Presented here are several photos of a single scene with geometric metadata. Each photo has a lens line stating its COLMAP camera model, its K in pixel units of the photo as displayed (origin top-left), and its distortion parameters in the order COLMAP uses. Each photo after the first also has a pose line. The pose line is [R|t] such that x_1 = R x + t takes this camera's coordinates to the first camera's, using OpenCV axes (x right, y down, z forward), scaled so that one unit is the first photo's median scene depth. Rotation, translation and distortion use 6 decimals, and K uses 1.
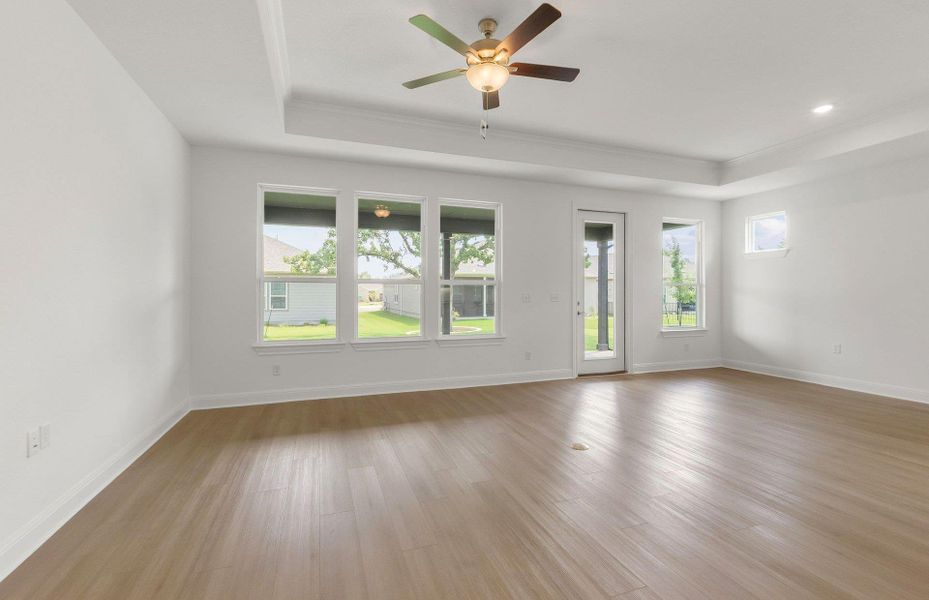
lens RADIAL K [[421.3, 0, 464.5], [0, 421.3, 300.0], [0, 0, 1]] dist [-0.000980, -0.000153]
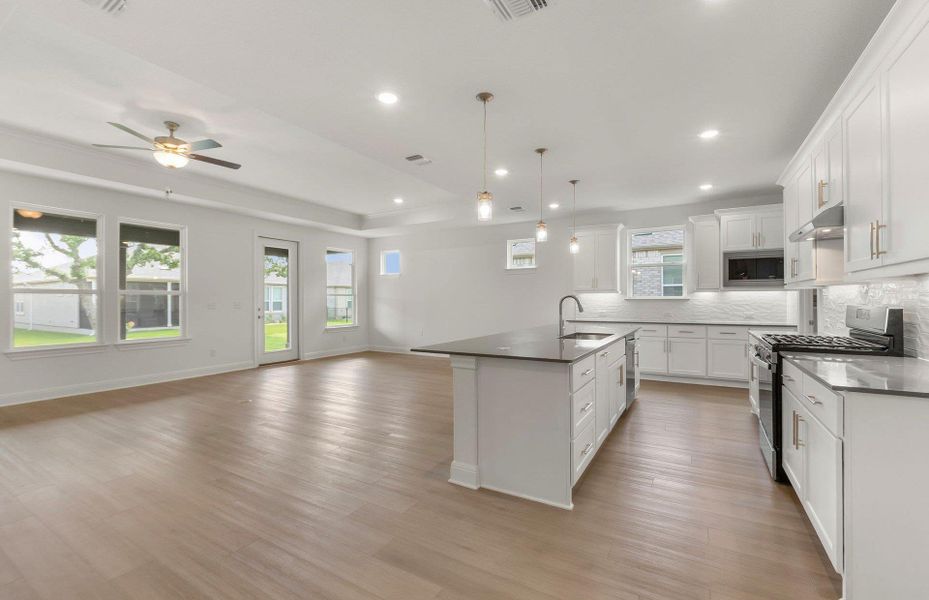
lens RADIAL K [[400.7, 0, 465.7], [0, 400.7, 296.4], [0, 0, 1]] dist [-0.000957, -0.000206]
pose [[0.773928, 0.003326, 0.633264, -0.015898], [0.009008, 0.999827, -0.016259, -0.005547], [-0.633209, 0.018288, 0.773765, -0.329349]]
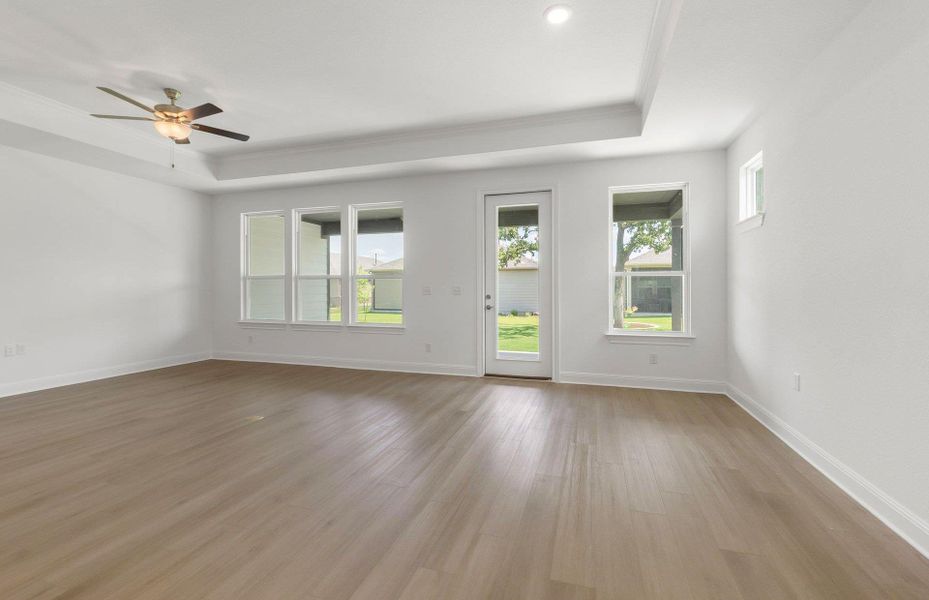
lens RADIAL K [[400.7, 0, 465.7], [0, 400.7, 296.4], [0, 0, 1]] dist [-0.000957, -0.000206]
pose [[0.783405, 0.011384, -0.621407, 0.737400], [-0.005426, 0.999919, 0.011478, -0.002473], [0.621487, -0.005620, 0.783404, 0.267889]]
